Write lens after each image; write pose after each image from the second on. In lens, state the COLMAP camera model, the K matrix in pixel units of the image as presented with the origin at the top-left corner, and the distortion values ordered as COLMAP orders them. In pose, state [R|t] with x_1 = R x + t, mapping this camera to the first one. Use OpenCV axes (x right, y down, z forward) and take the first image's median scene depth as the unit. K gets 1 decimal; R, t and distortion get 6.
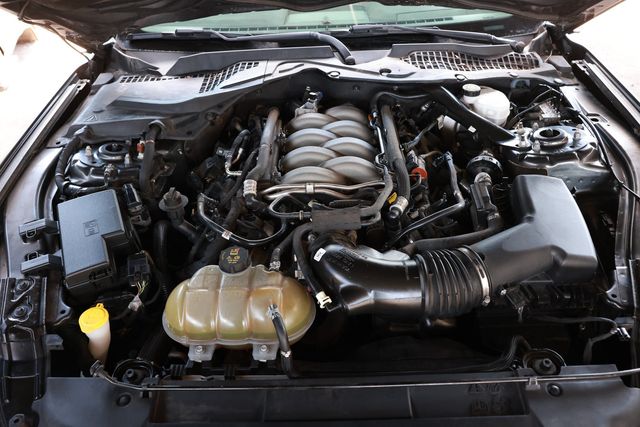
lens RADIAL K [[499.7, 0, 320.0], [0, 499.7, 213.5], [0, 0, 1]] dist [-0.125710, 0.122080]
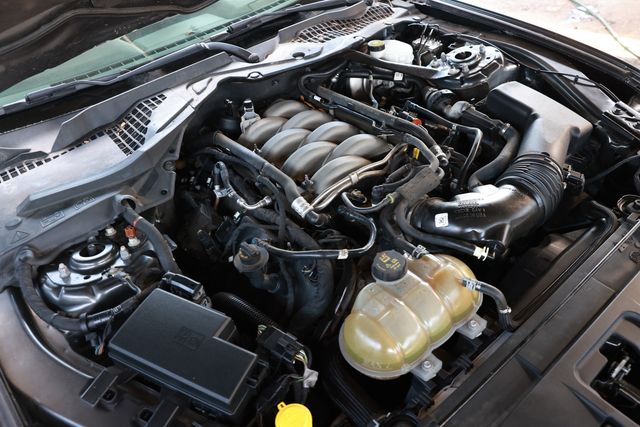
lens RADIAL K [[499.7, 0, 320.0], [0, 499.7, 213.5], [0, 0, 1]] dist [-0.125710, 0.122080]
pose [[0.769499, -0.446376, 0.456749, -0.406804], [0.451374, 0.886075, 0.105510, -0.091595], [-0.451811, 0.124975, 0.883316, 0.152989]]
